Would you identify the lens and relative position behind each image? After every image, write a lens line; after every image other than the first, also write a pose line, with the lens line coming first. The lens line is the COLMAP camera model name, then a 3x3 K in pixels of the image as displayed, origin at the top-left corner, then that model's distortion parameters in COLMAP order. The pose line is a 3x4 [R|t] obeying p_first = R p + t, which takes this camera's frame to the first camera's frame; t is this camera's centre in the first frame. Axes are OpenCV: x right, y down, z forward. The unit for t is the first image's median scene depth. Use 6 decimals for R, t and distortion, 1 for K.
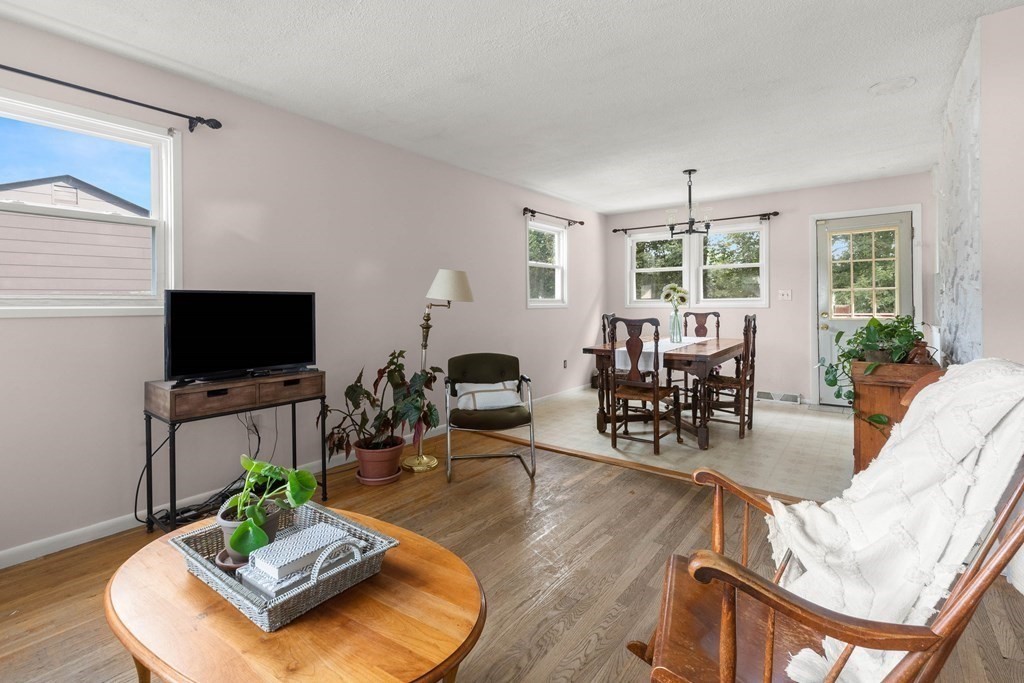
lens RADIAL K [[469.0, 0, 515.7], [0, 469.0, 308.5], [0, 0, 1]] dist [0.001762, 0.001269]
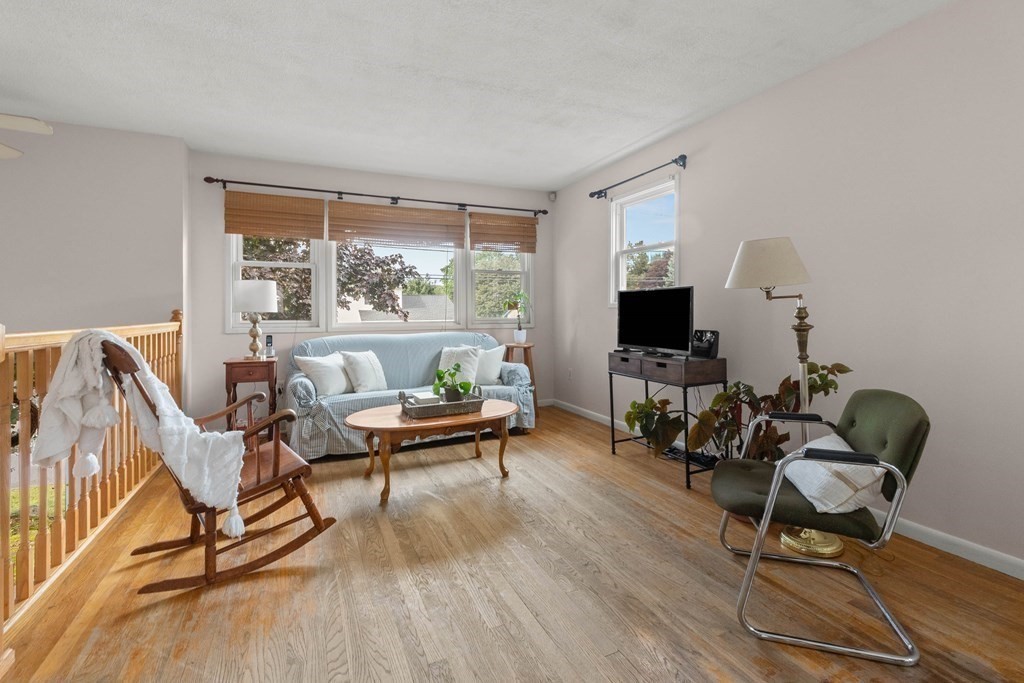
lens RADIAL K [[469.0, 0, 525.2], [0, 469.0, 306.8], [0, 0, 1]] dist [0.001762, 0.001269]
pose [[-0.455211, 0.001907, -0.890382, 0.430351], [-0.001620, 0.999994, 0.002970, 0.004833], [0.890382, 0.002794, -0.455205, 0.731971]]
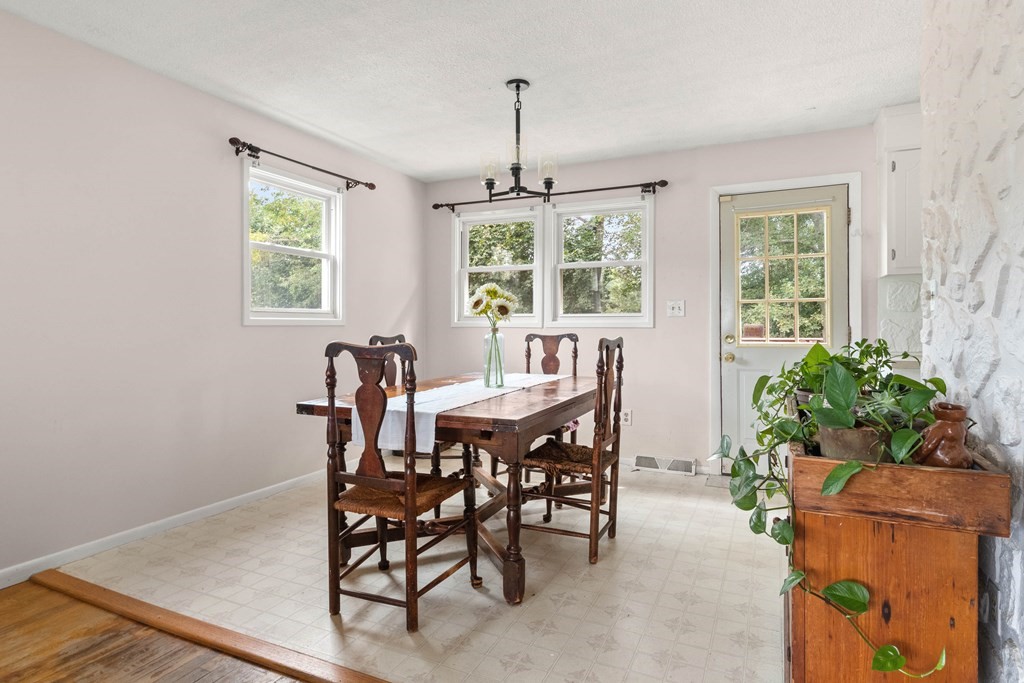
lens RADIAL K [[562.8, 0, 508.1], [0, 562.8, 332.6], [0, 0, 1]] dist [-0.001351, 0.001377]
pose [[0.978468, 0.006116, 0.206309, 0.223882], [-0.006633, 0.999976, 0.001812, 0.006020], [-0.206293, -0.003141, 0.978485, 0.342221]]
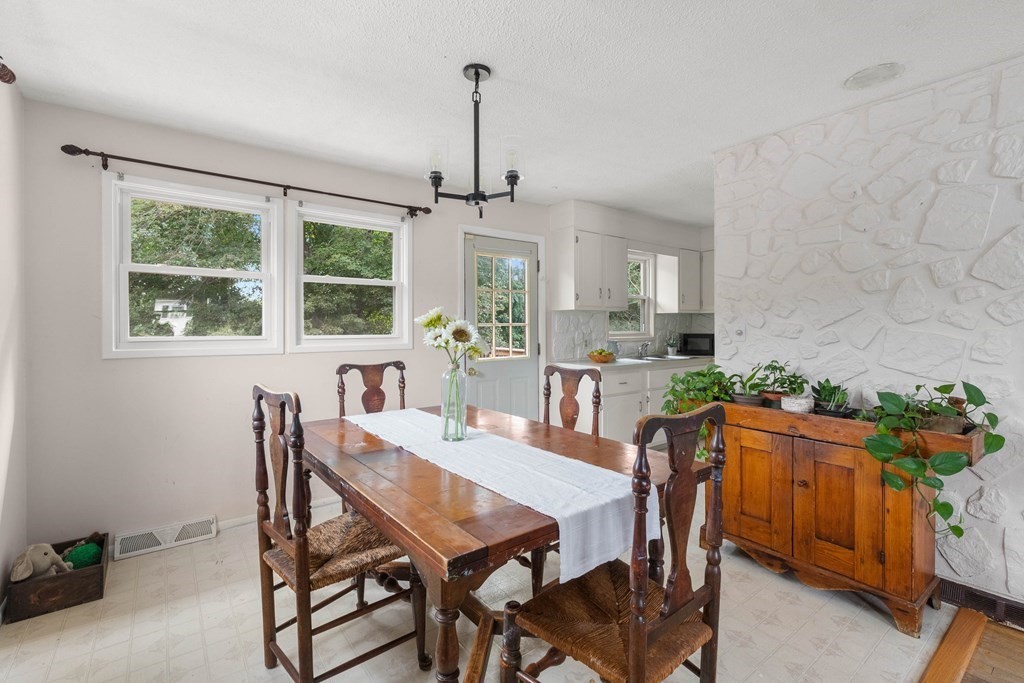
lens RADIAL K [[469.0, 0, 518.5], [0, 469.0, 331.8], [0, 0, 1]] dist [0.001762, 0.001269]
pose [[0.261572, -0.000492, 0.965184, -0.076181], [0.011108, 0.999935, -0.002501, -0.028315], [-0.965120, 0.011375, 0.261560, 0.845975]]
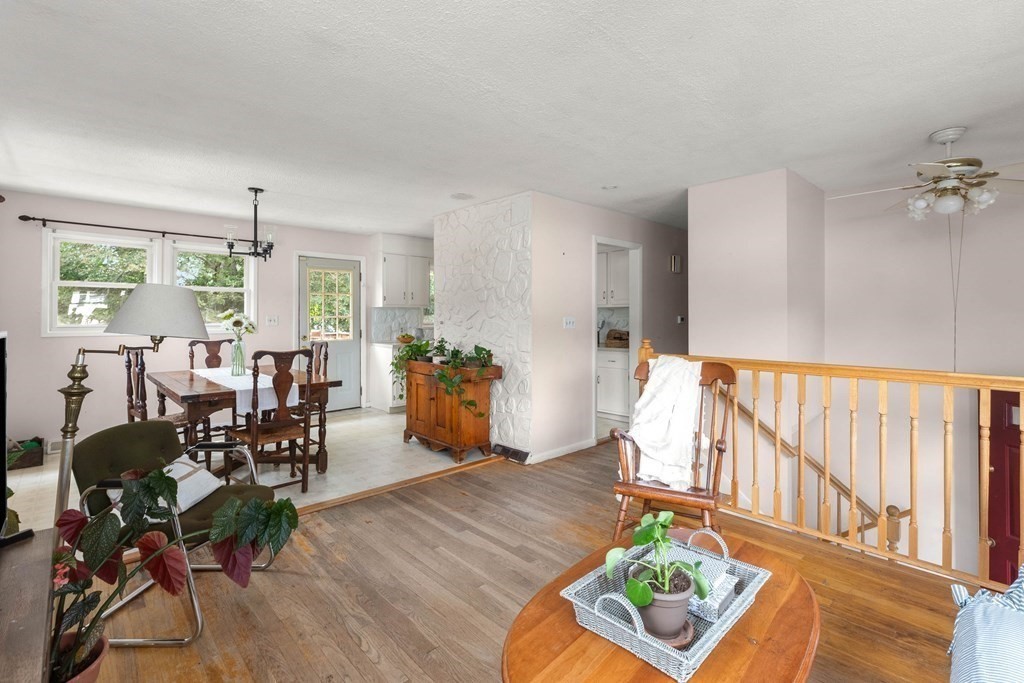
lens RADIAL K [[469.0, 0, 515.6], [0, 469.0, 317.0], [0, 0, 1]] dist [0.001762, 0.001269]
pose [[0.164007, 0.009493, 0.986414, -0.466772], [0.009784, 0.999889, -0.011249, -0.023773], [-0.986411, 0.011496, 0.163896, 0.342356]]
